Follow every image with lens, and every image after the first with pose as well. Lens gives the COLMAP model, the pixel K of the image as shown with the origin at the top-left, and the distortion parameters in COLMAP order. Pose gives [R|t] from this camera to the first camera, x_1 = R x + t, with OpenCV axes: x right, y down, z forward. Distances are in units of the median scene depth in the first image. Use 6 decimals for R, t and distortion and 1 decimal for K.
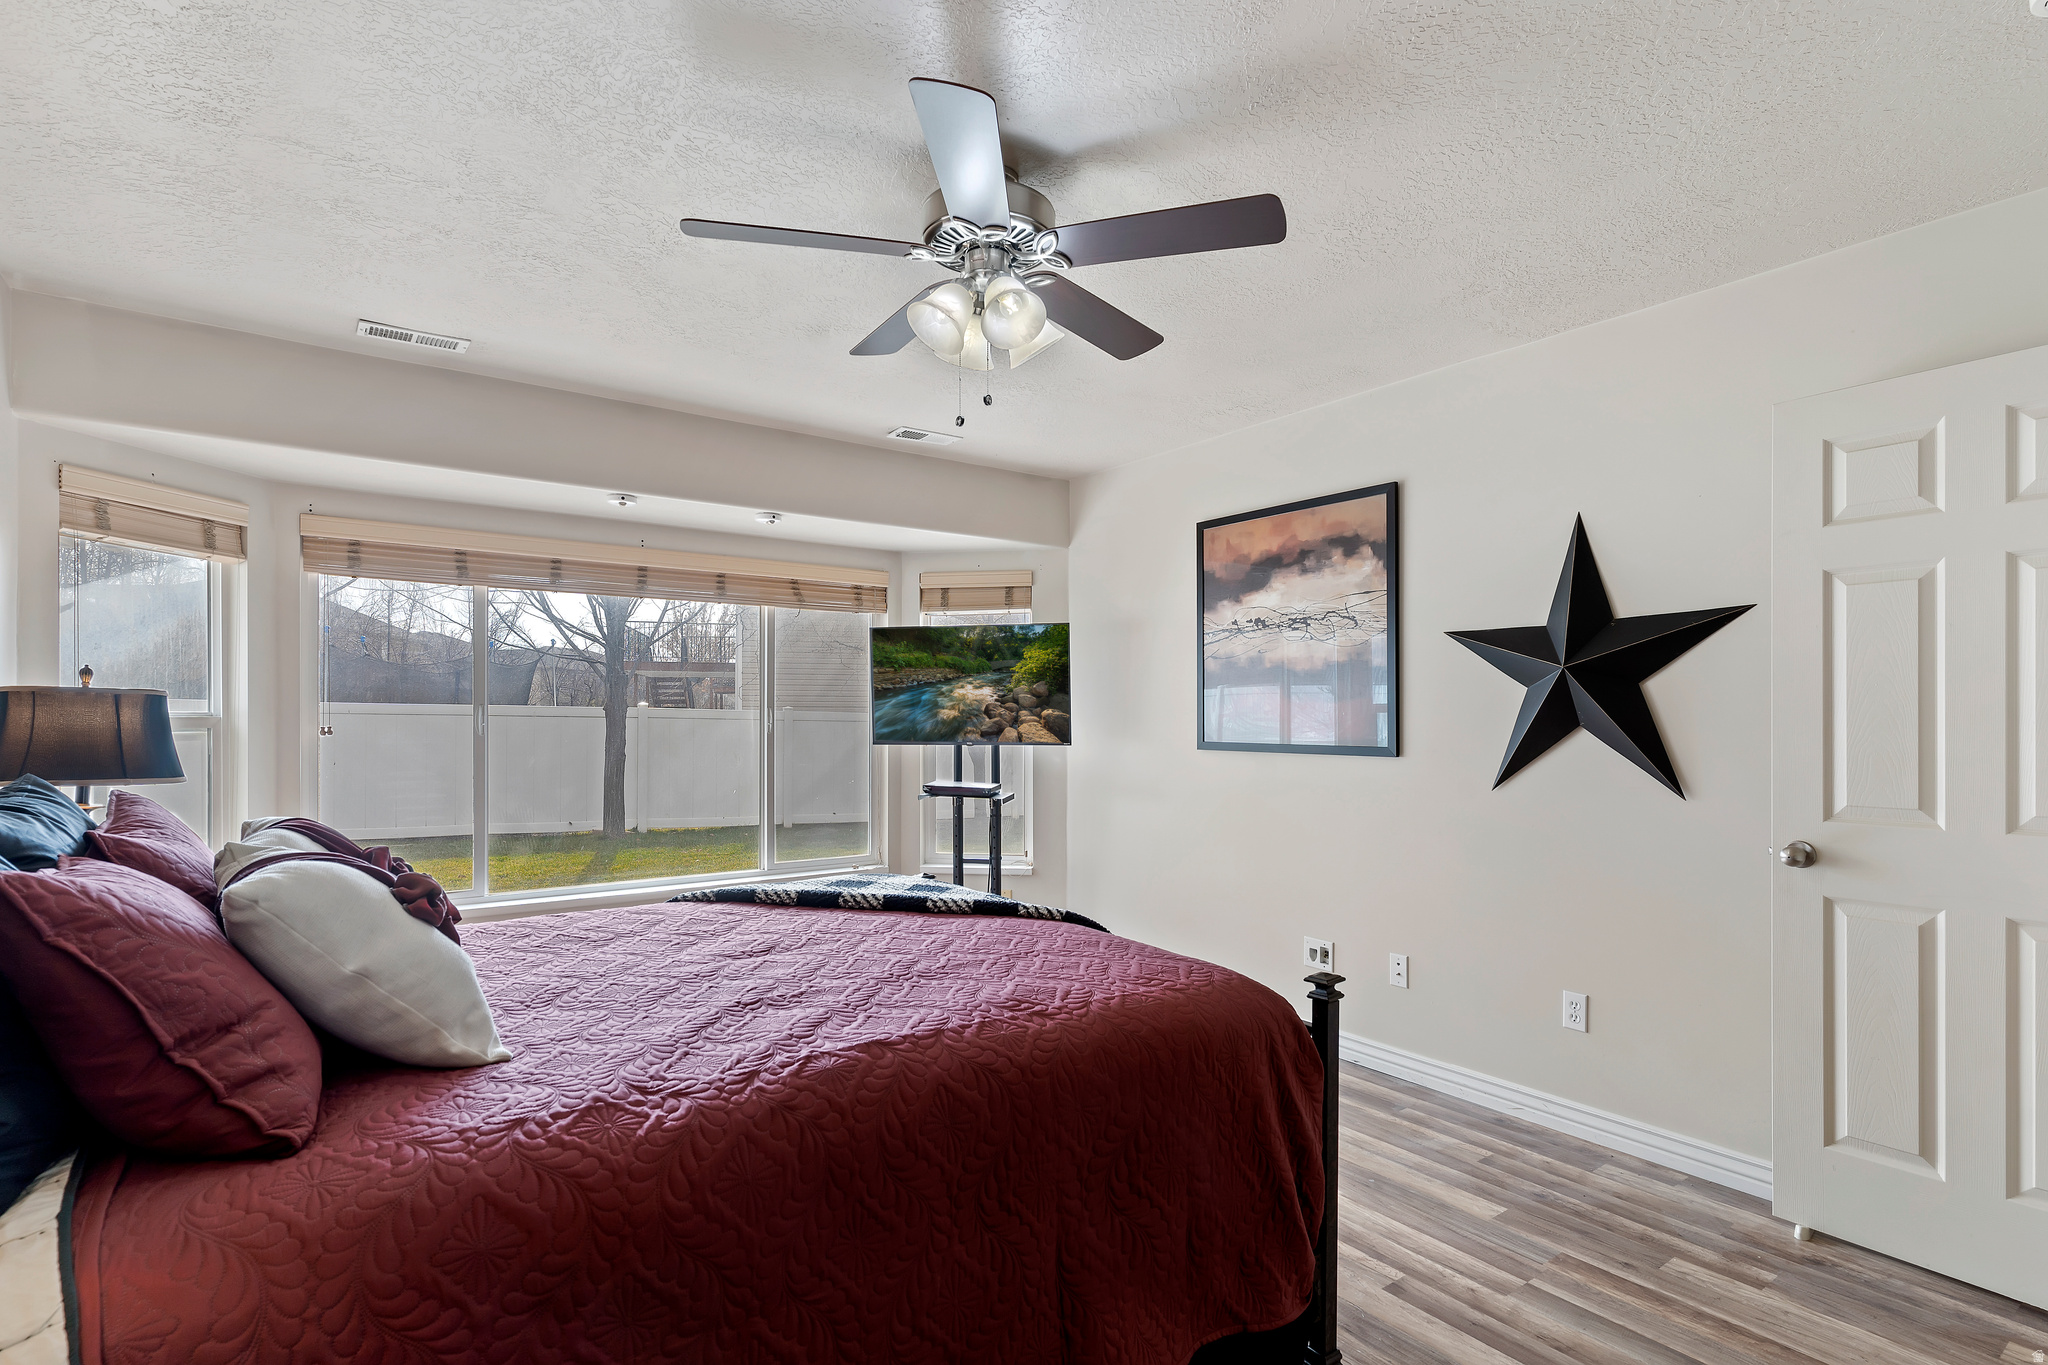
lens RADIAL K [[980.8, 0, 1043.7], [0, 980.8, 716.6], [0, 0, 1]] dist [0.002992, -0.001725]
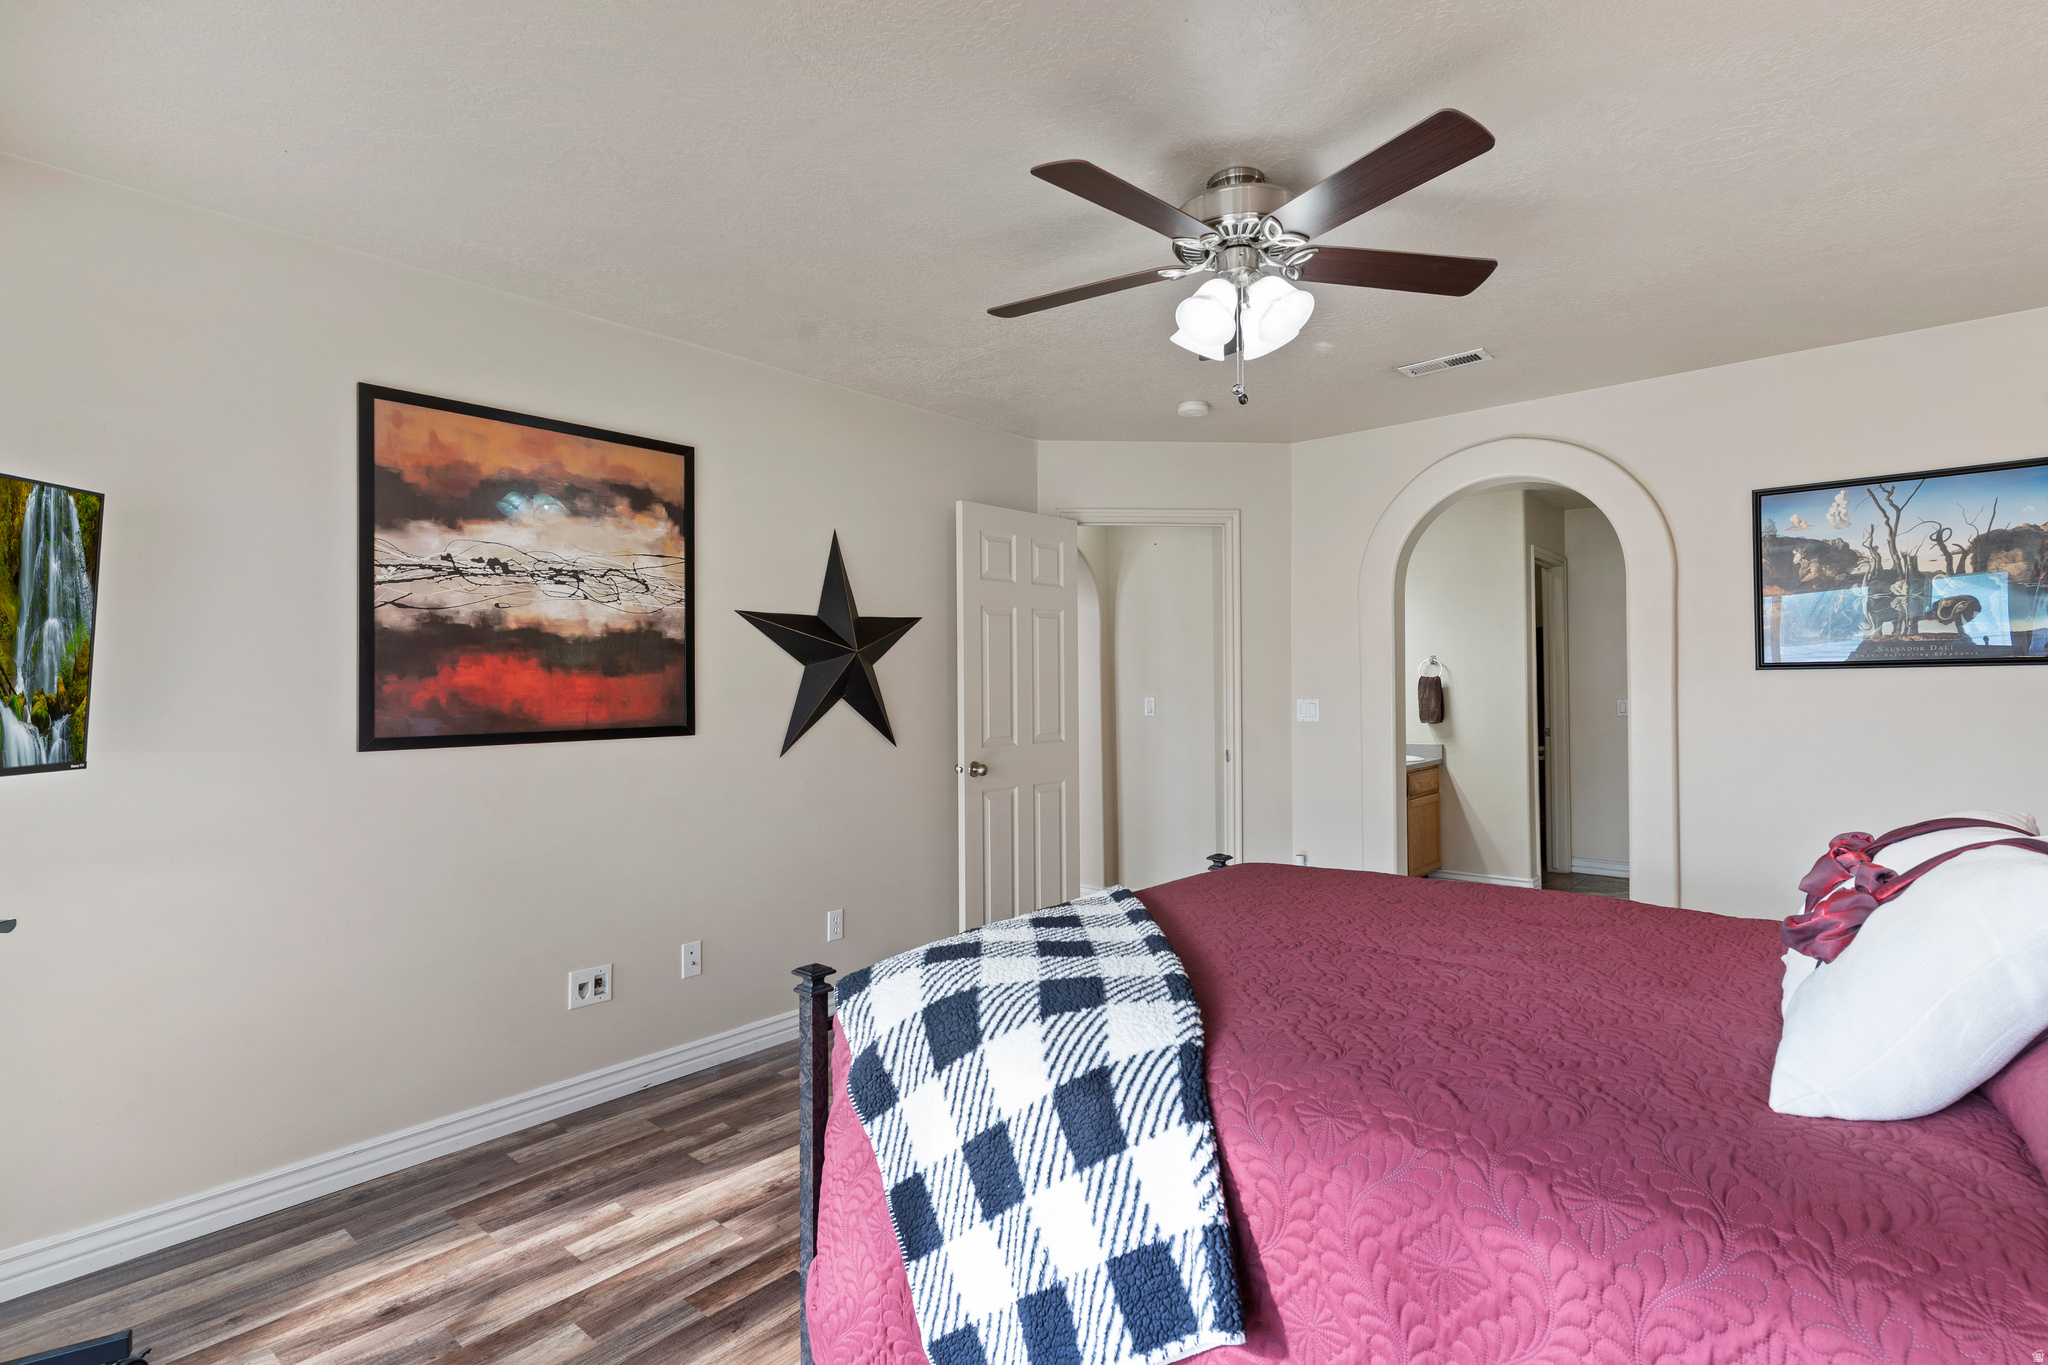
lens RADIAL K [[980.8, 0, 1024.8], [0, 980.8, 683.7], [0, 0, 1]] dist [0.002992, -0.001725]
pose [[-0.186477, 0.012787, 0.982376, -0.593981], [0.020695, 0.999745, -0.009085, 0.006114], [-0.982241, 0.018636, -0.186694, 0.802088]]
